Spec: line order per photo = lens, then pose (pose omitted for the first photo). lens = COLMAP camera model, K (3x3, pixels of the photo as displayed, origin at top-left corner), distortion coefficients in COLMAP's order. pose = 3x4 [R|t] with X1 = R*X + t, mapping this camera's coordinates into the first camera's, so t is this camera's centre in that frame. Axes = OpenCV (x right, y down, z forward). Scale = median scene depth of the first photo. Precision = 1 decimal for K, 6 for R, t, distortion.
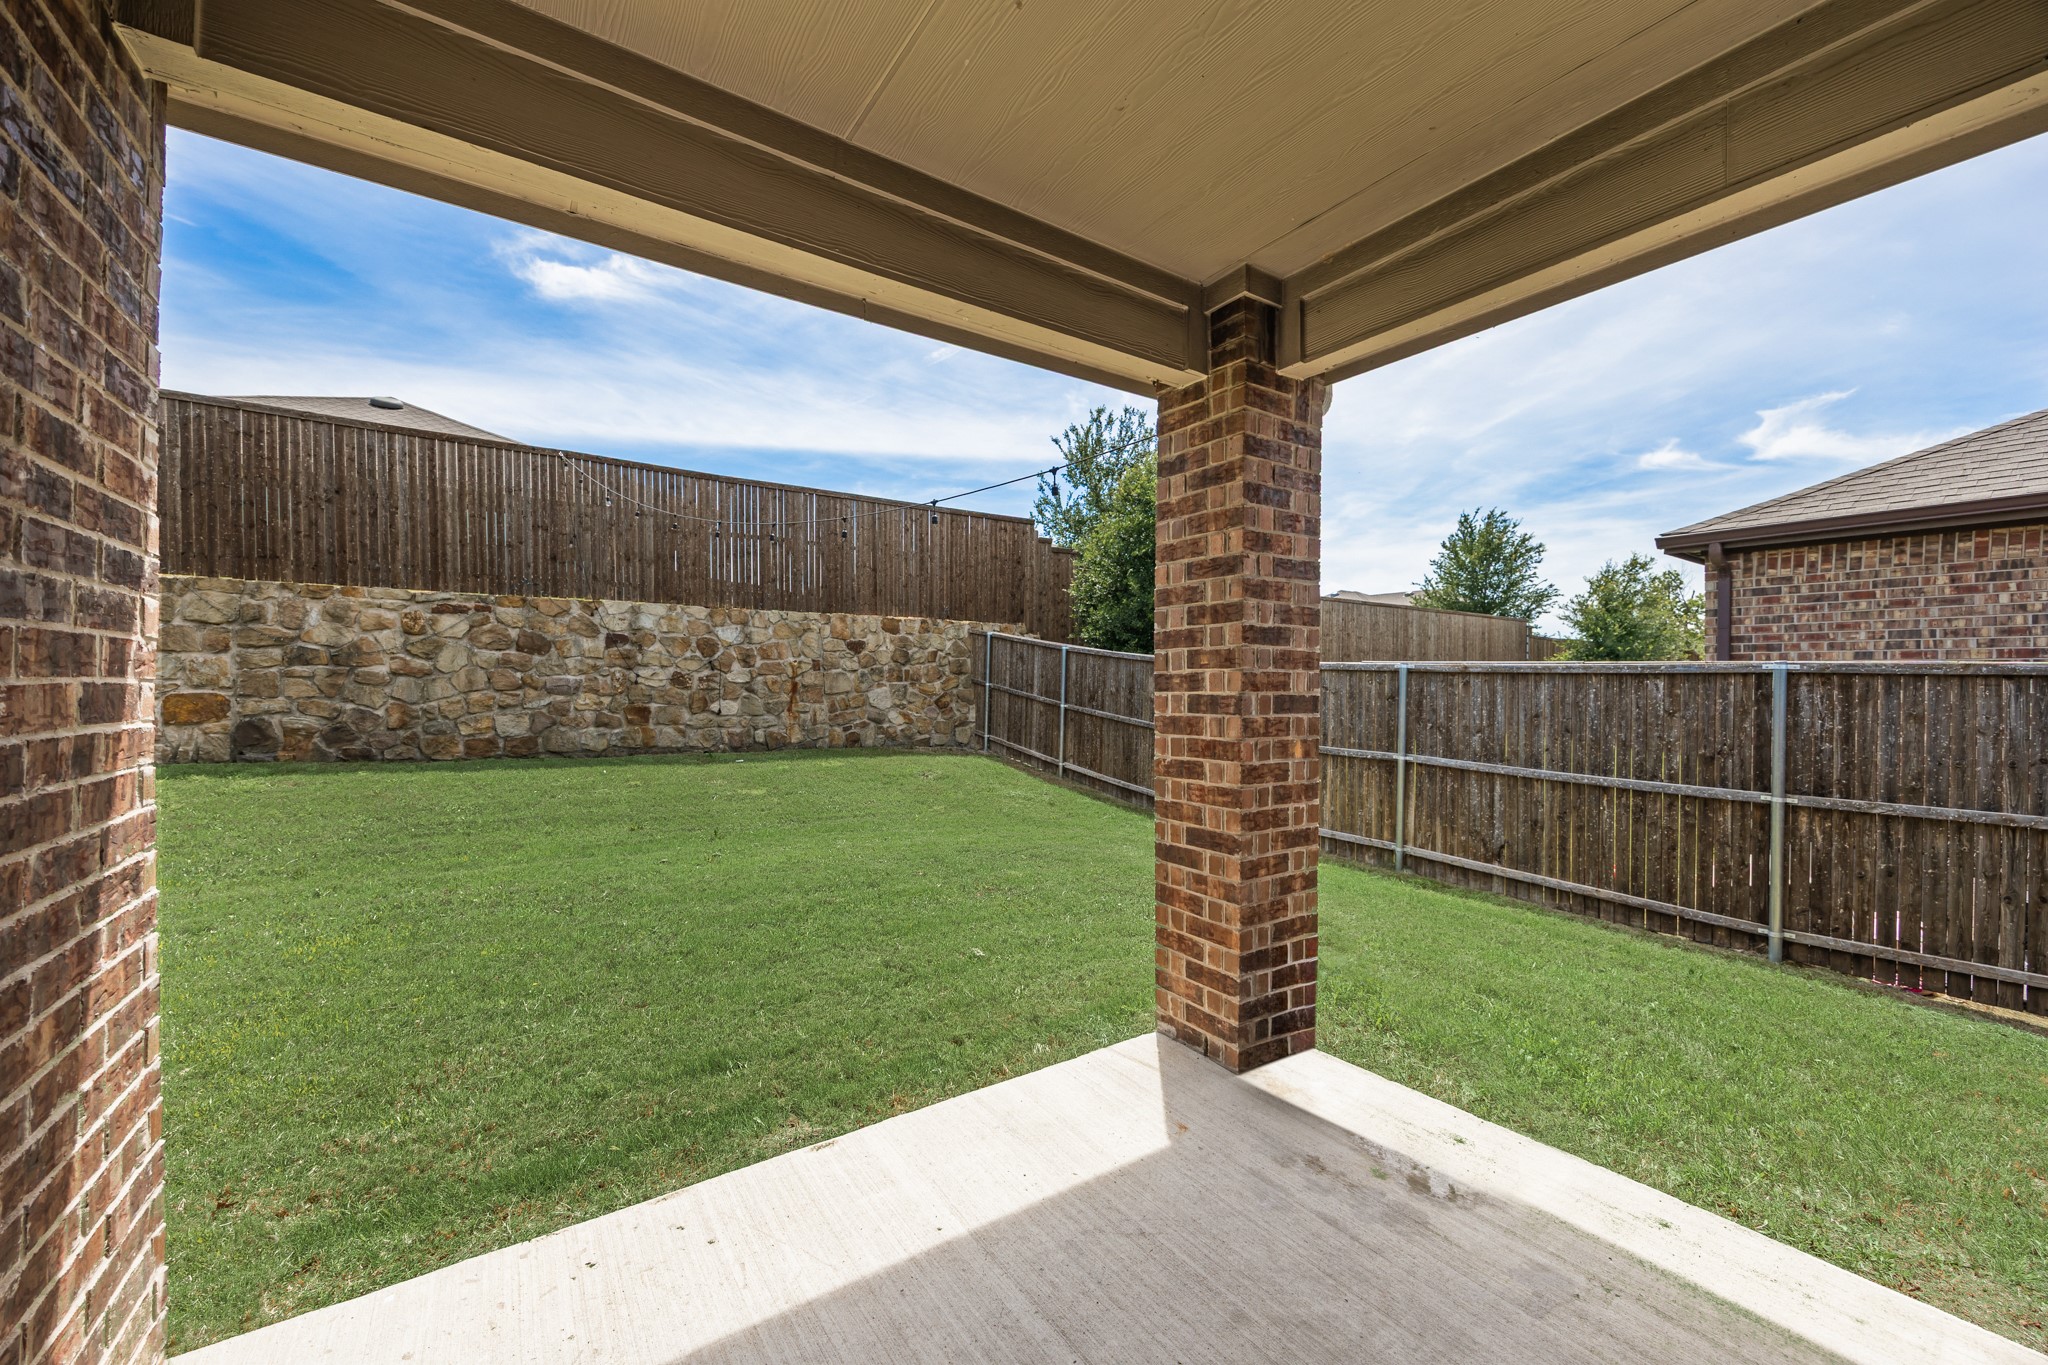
lens RADIAL K [[779.2, 0, 1015.9], [0, 779.2, 680.7], [0, 0, 1]] dist [0.000242, -0.000044]
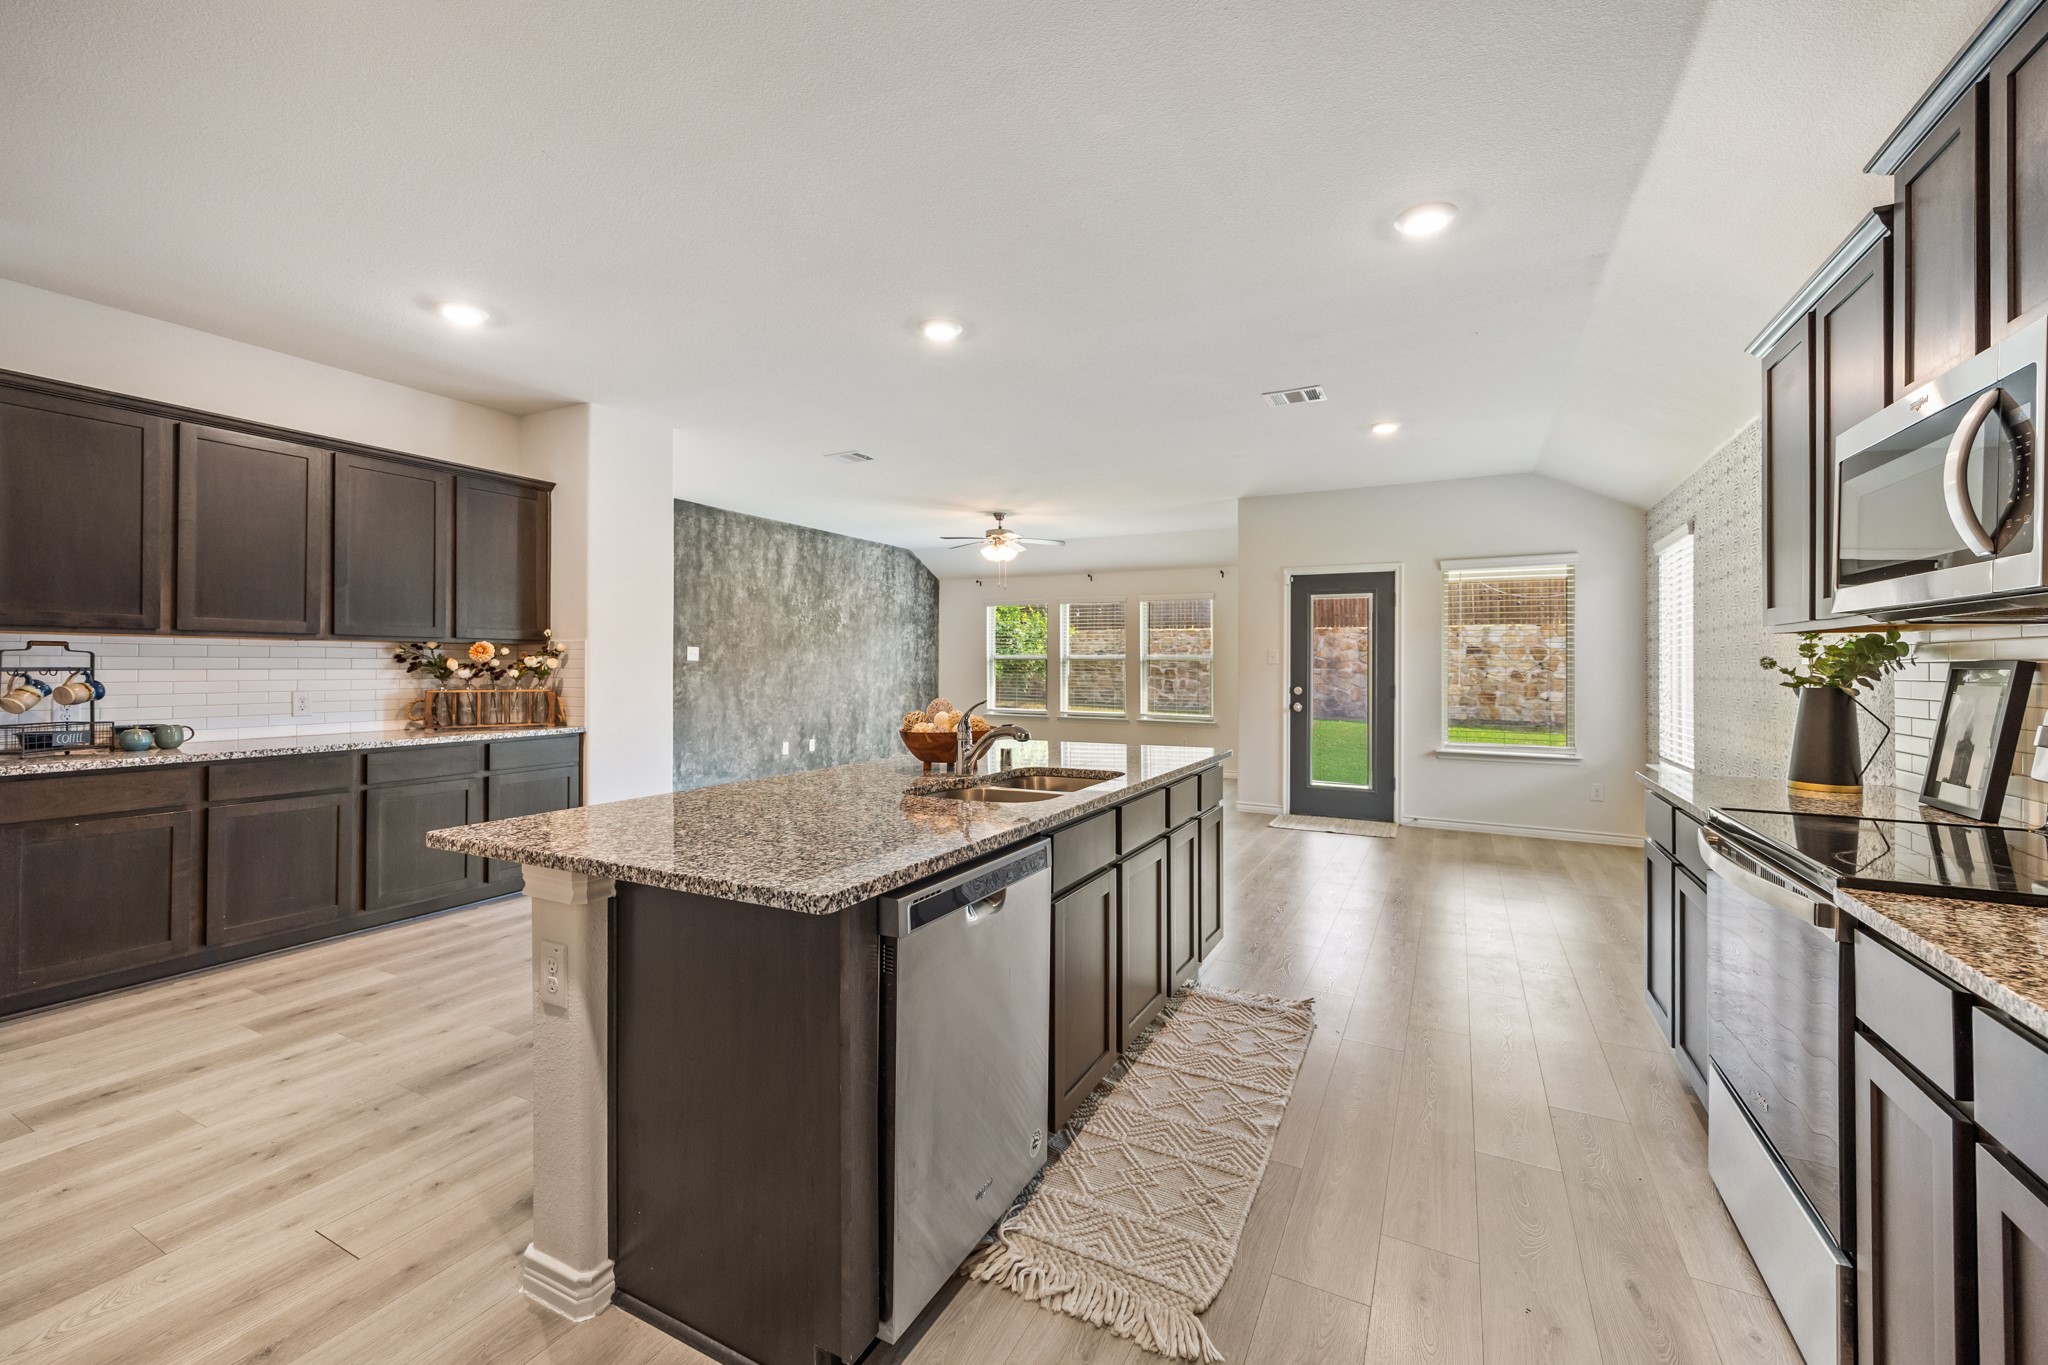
lens RADIAL K [[825.5, 0, 1026.0], [0, 825.5, 663.4], [0, 0, 1]] dist [0.001614, 0.000127]
pose [[0.483116, -0.005722, -0.875538, 0.494702], [-0.000462, 0.999977, -0.006791, -0.014049], [0.875556, 0.003685, 0.483102, -0.577361]]
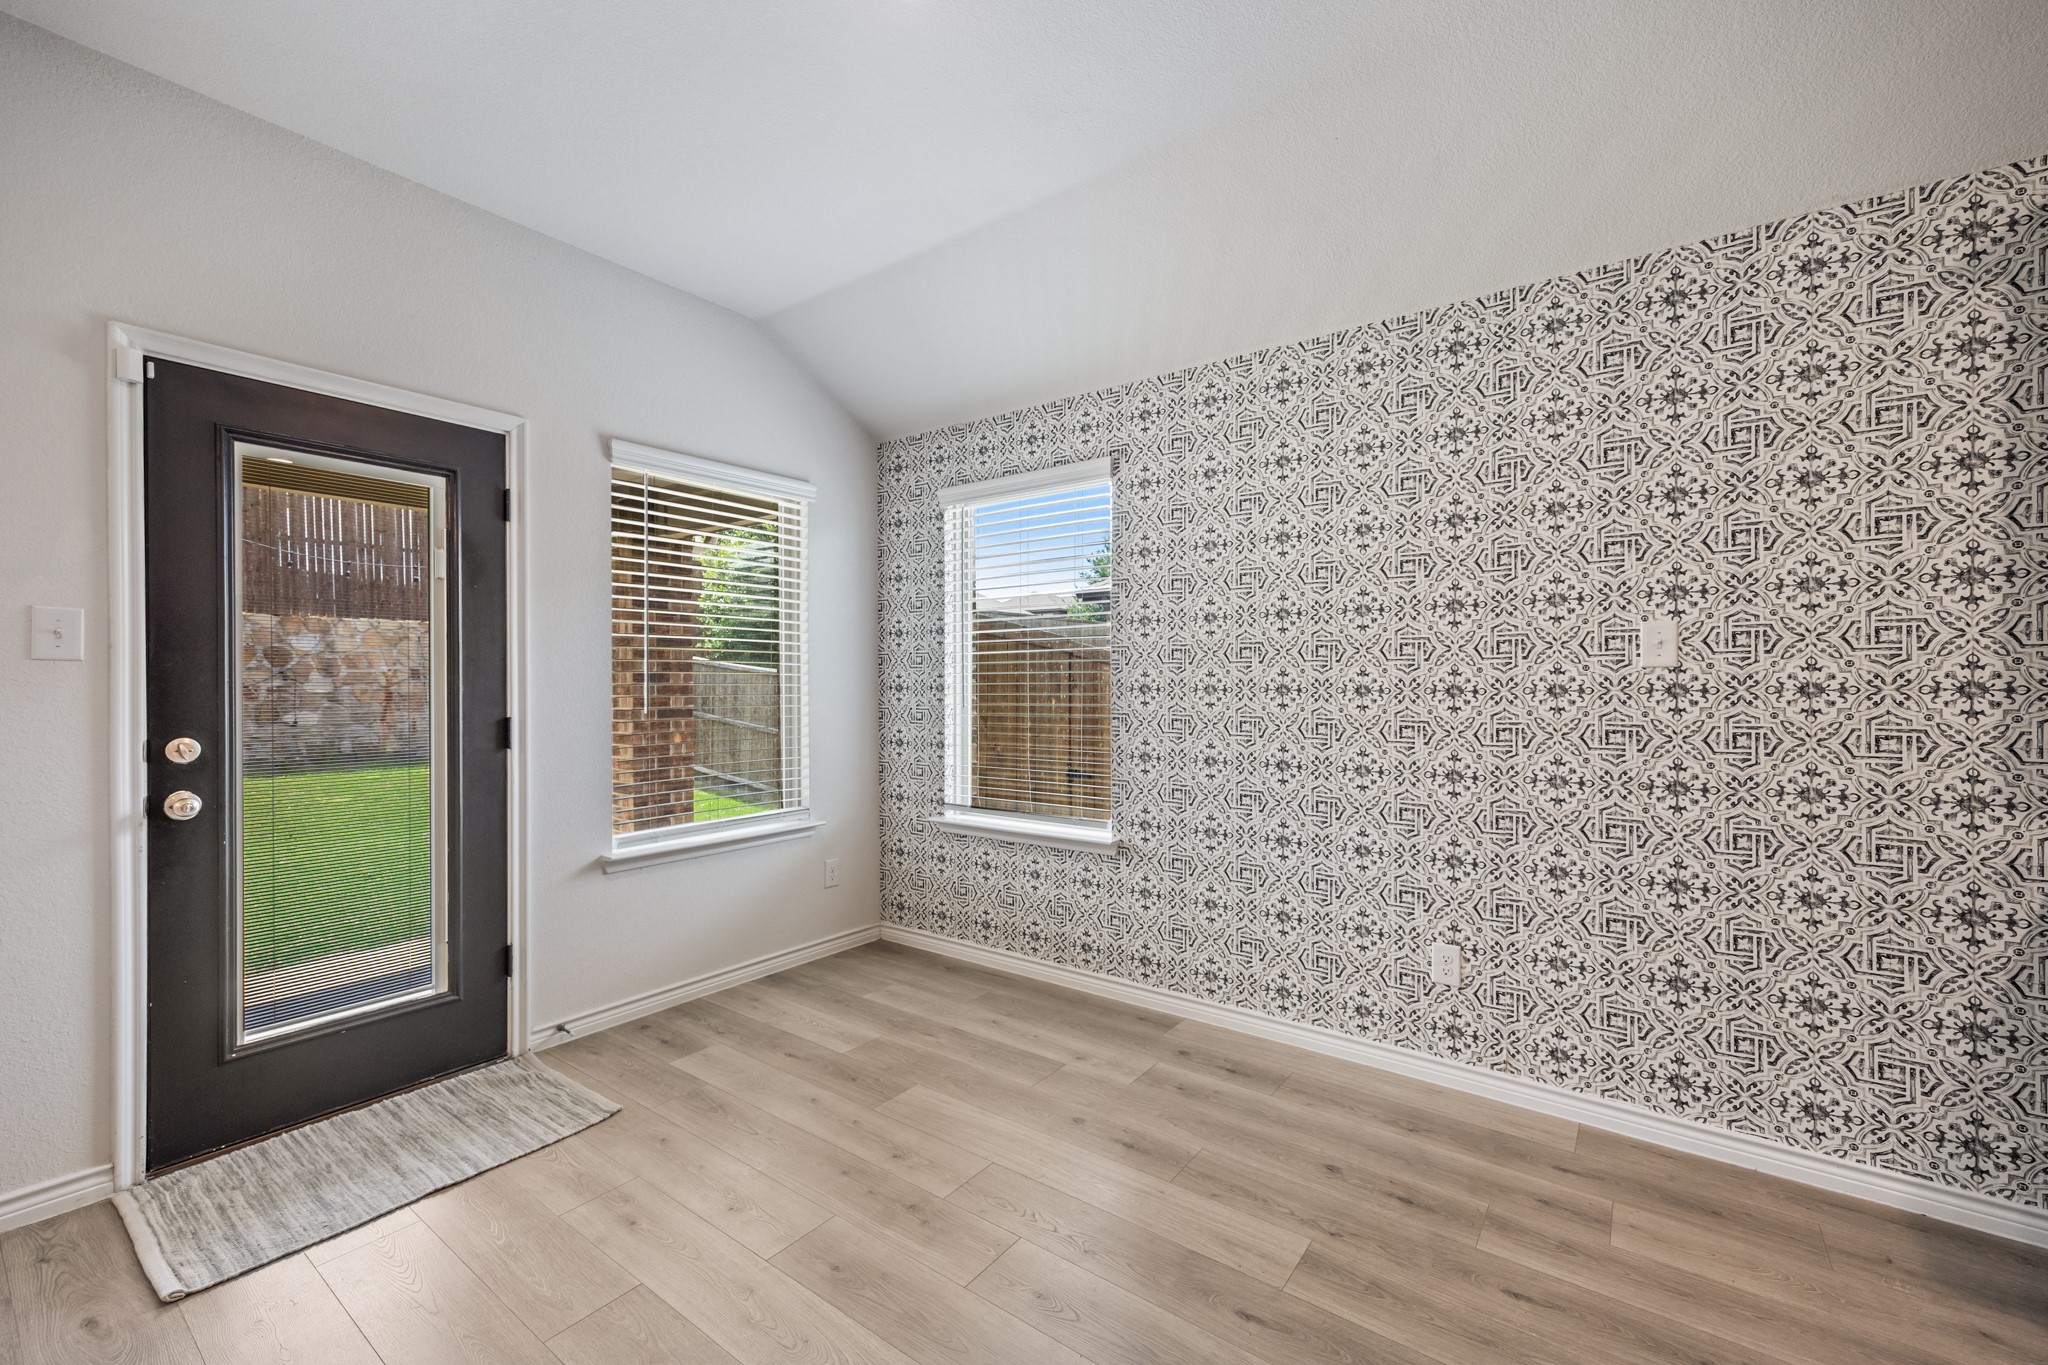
lens RADIAL K [[839.2, 0, 1020.4], [0, 839.2, 691.4], [0, 0, 1]] dist [0.011007, -0.000259]
pose [[0.941165, -0.009022, 0.337828, 0.120818], [0.003769, 0.999862, 0.016201, -0.013691], [-0.337928, -0.013975, 0.941068, -0.311986]]
